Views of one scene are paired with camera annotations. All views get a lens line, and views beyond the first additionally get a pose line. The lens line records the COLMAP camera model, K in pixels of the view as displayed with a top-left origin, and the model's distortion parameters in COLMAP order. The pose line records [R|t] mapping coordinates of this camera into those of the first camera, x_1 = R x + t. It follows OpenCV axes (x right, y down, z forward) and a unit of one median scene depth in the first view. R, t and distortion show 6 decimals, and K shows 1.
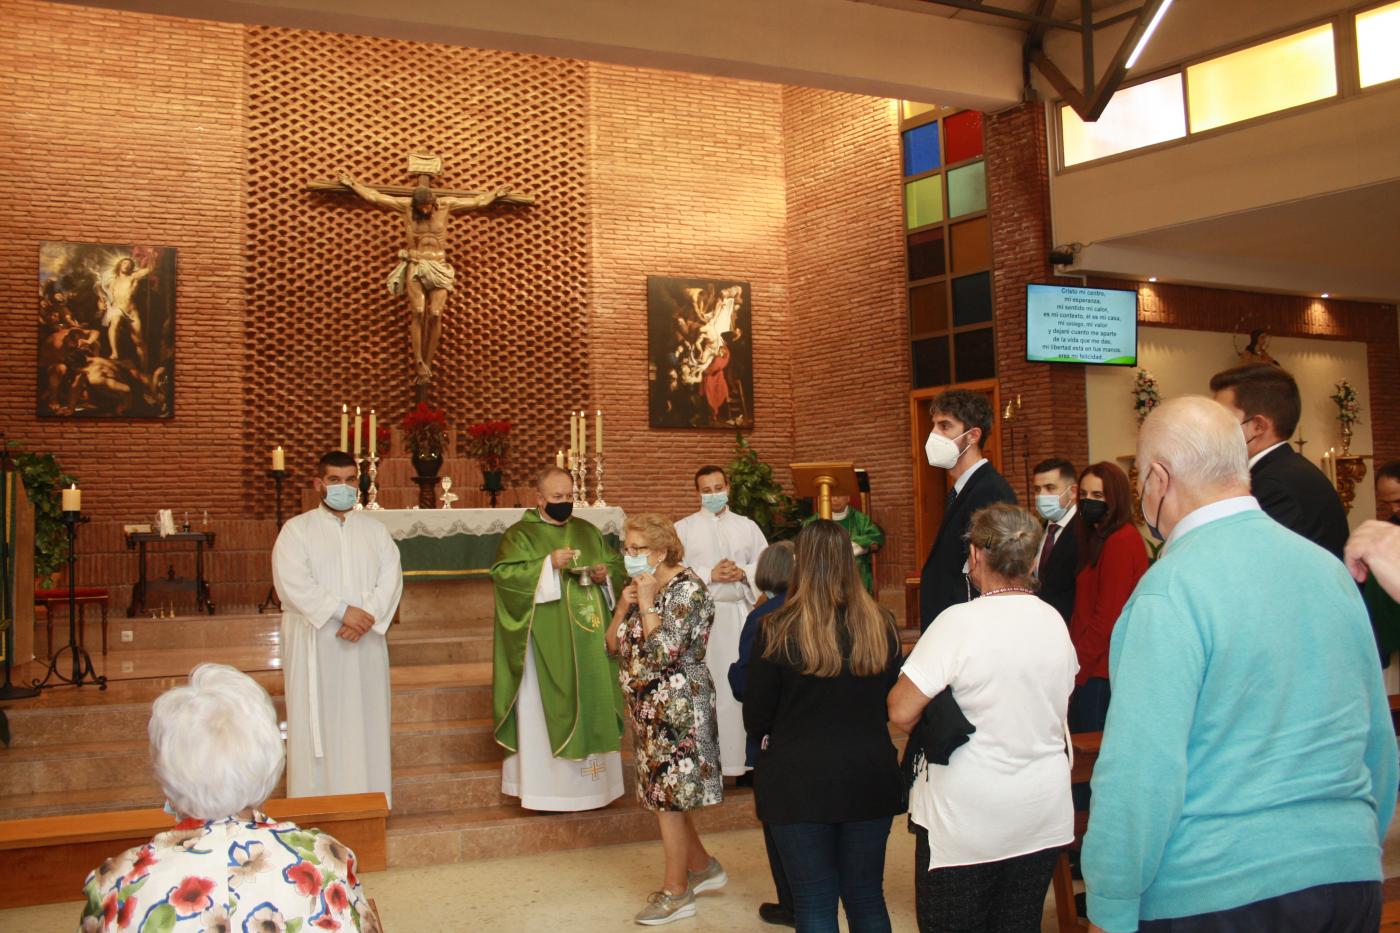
lens RADIAL K [[1160.8, 0, 727.8], [0, 1160.8, 491.1], [0, 0, 1]] dist [-0.162339, 0.124059]
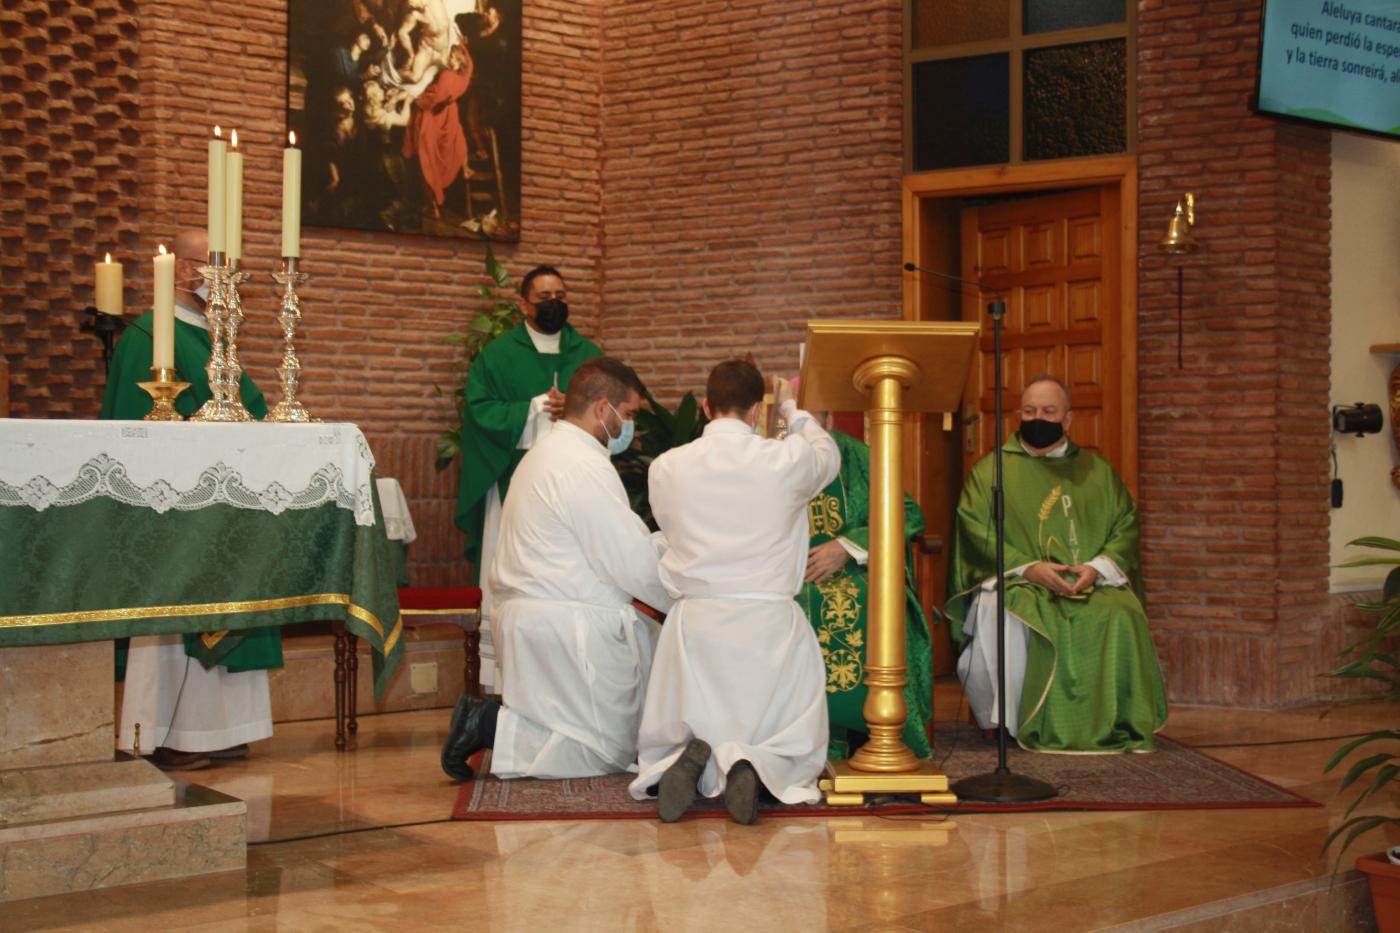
lens RADIAL K [[1813.7, 0, 724.4], [0, 1813.7, 470.1], [0, 0, 1]] dist [-0.070244, 0.117489]
pose [[0.958594, 0.025440, 0.283637, -0.102178], [-0.037696, 0.998573, 0.037834, 0.002481], [-0.282270, -0.046960, 0.958185, 0.350123]]
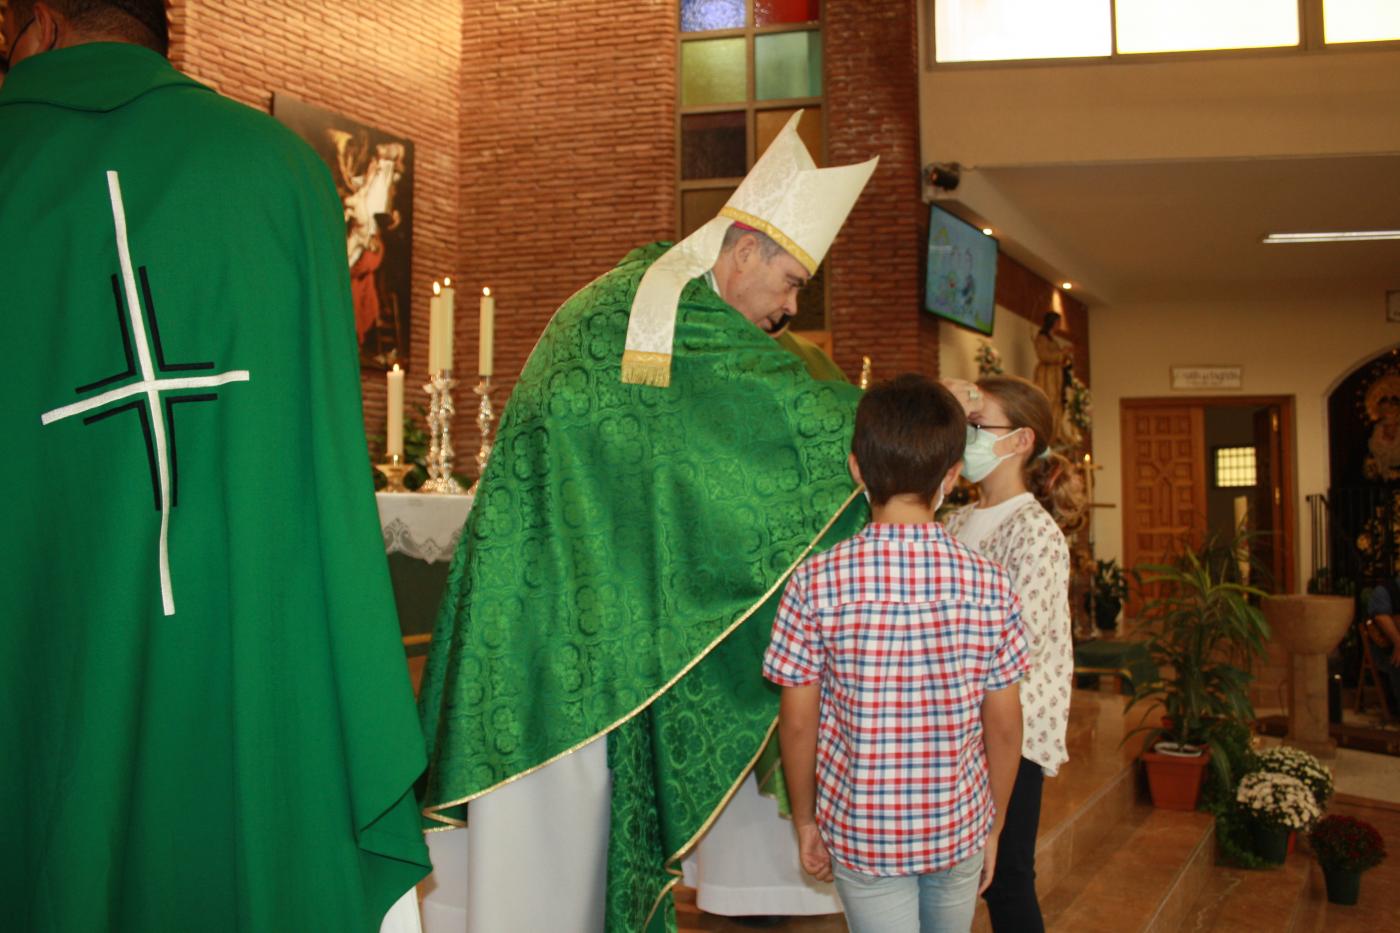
lens RADIAL K [[1160.8, 0, 727.8], [0, 1160.8, 491.1], [0, 0, 1]] dist [-0.162339, 0.124059]
pose [[0.797555, 0.037818, 0.602060, -0.227997], [-0.040250, 0.999145, -0.009440, 0.009324], [-0.601902, -0.016704, 0.798395, 0.433721]]
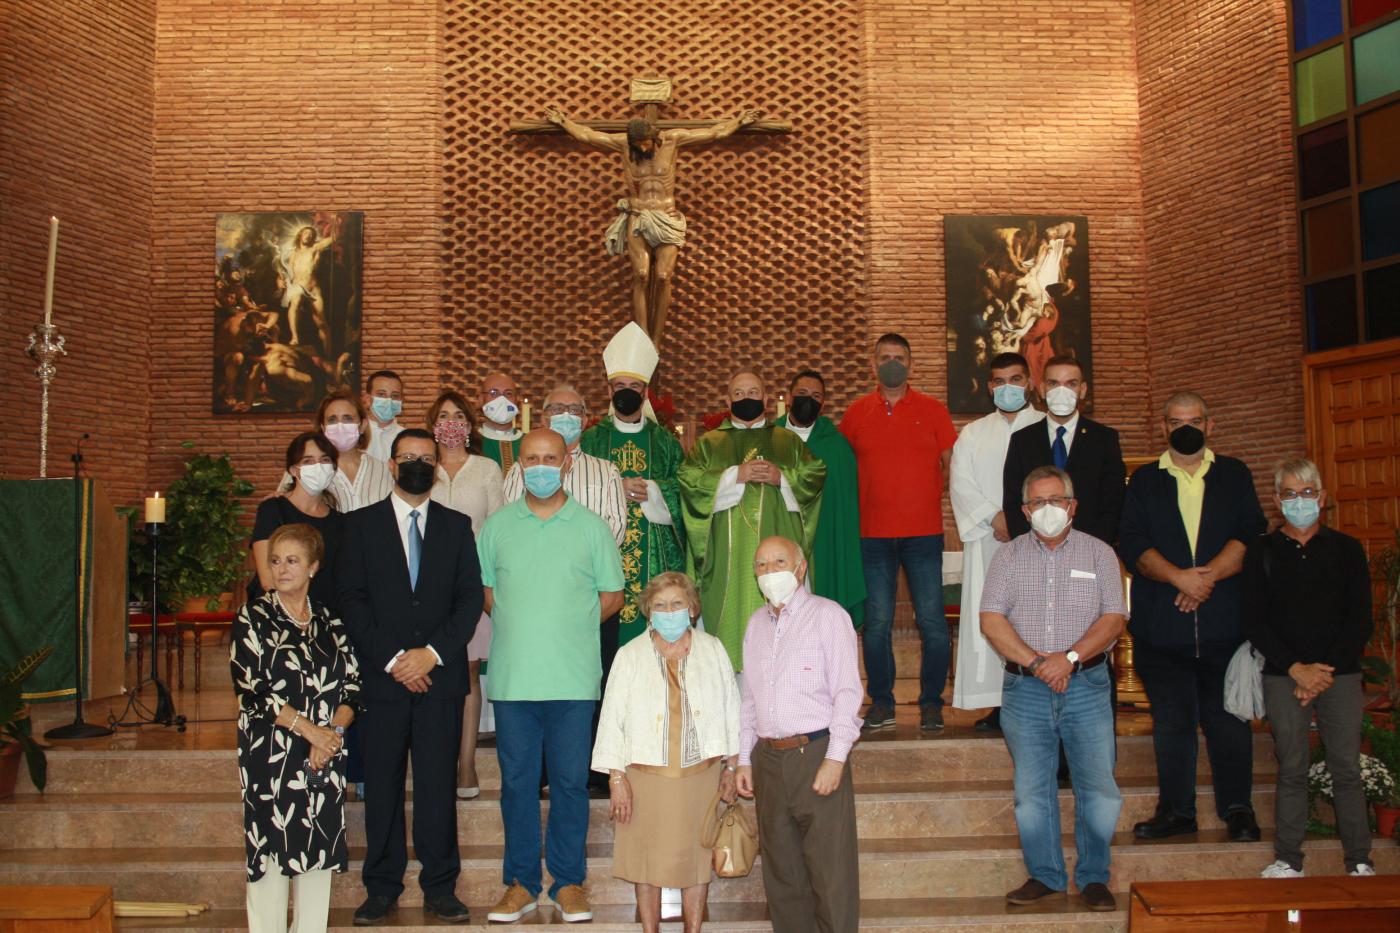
lens RADIAL K [[1456.4, 0, 718.6], [0, 1456.4, 492.3], [0, 0, 1]] dist [-0.134178, 0.162132]
pose [[0.944122, -0.002746, -0.329585, 0.108859], [0.001608, 0.999992, -0.003724, -0.000135], [0.329593, 0.002986, 0.944118, 0.053156]]
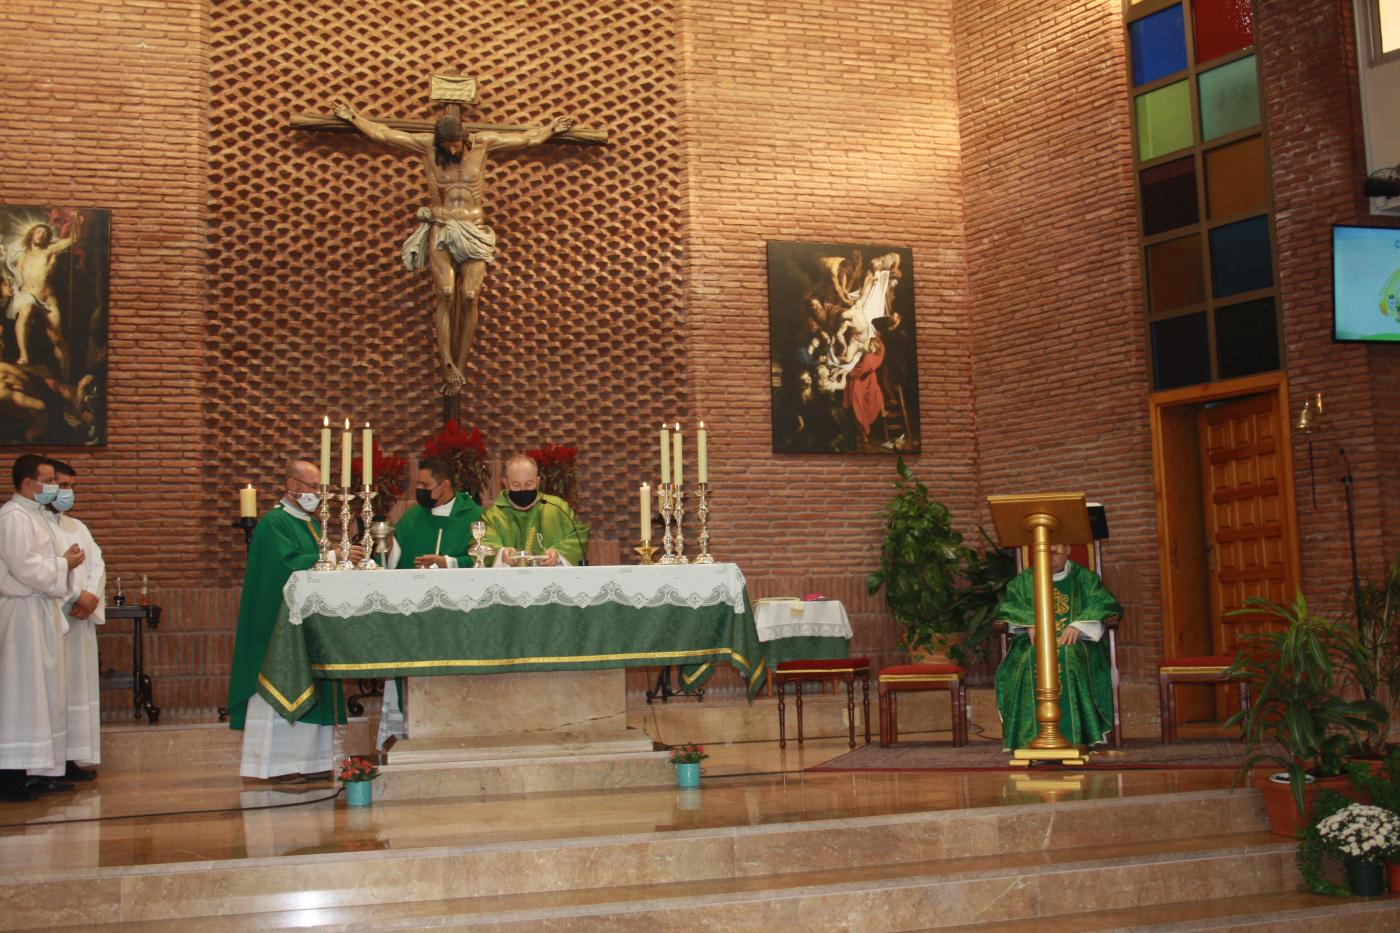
lens RADIAL K [[1456.4, 0, 718.6], [0, 1456.4, 492.3], [0, 0, 1]] dist [-0.134178, 0.162132]
pose [[0.995068, -0.013506, -0.098271, -0.014398], [0.009342, 0.999044, -0.042717, 0.006361], [0.098754, 0.041588, 0.994243, 0.121511]]
